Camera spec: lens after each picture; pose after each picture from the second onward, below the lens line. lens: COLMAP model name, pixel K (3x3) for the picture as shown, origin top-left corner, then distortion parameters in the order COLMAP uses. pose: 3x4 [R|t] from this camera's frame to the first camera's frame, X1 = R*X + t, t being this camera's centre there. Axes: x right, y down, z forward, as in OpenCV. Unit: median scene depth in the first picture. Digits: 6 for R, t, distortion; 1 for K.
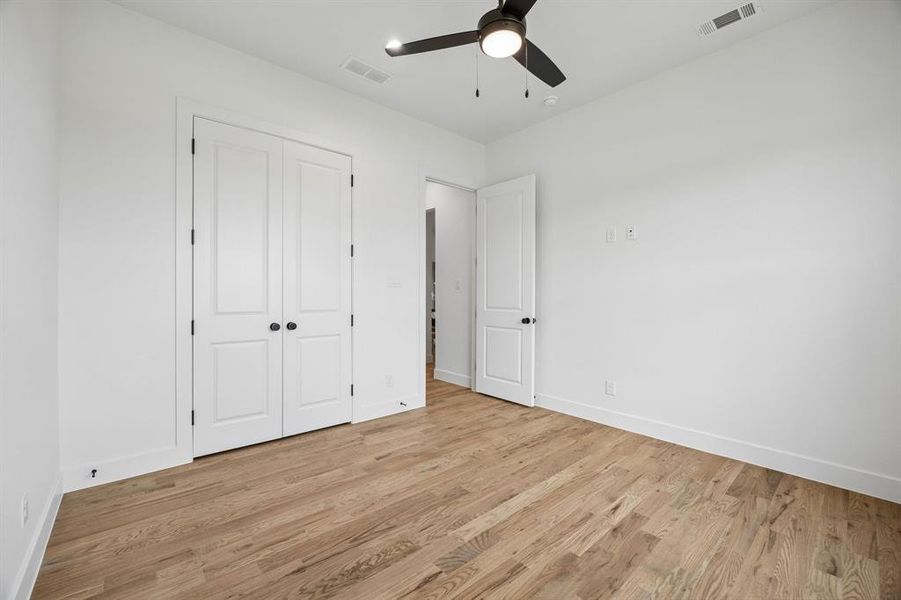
lens RADIAL K [[399.3, 0, 449.3], [0, 399.3, 292.7], [0, 0, 1]] dist [-0.000583, -0.000272]
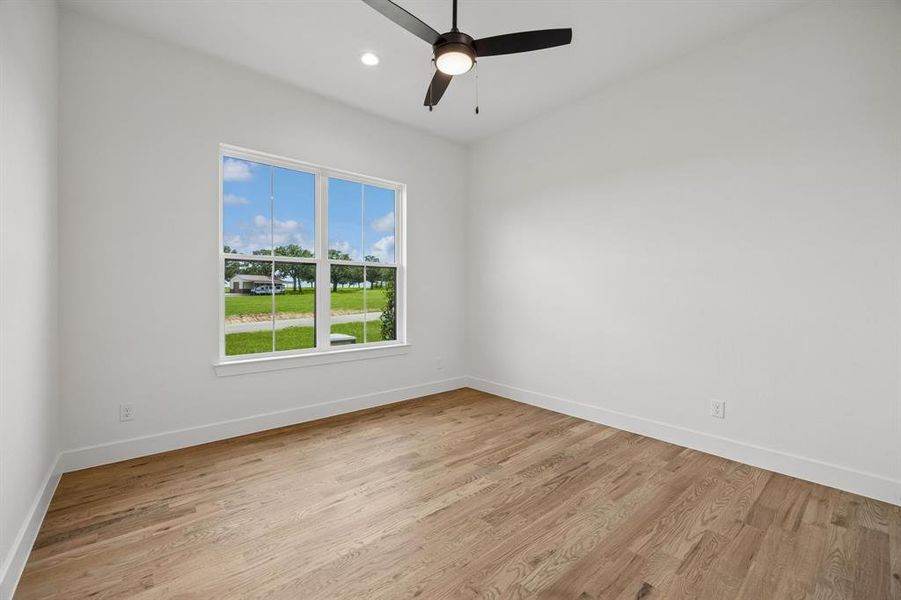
lens RADIAL K [[399.3, 0, 449.3], [0, 399.3, 292.7], [0, 0, 1]] dist [-0.000583, -0.000272]
pose [[-0.999851, -0.010318, 0.013813, 0.124143], [-0.010423, 0.999917, -0.007547, 0.012934], [-0.013734, -0.007690, -0.999876, 2.020394]]
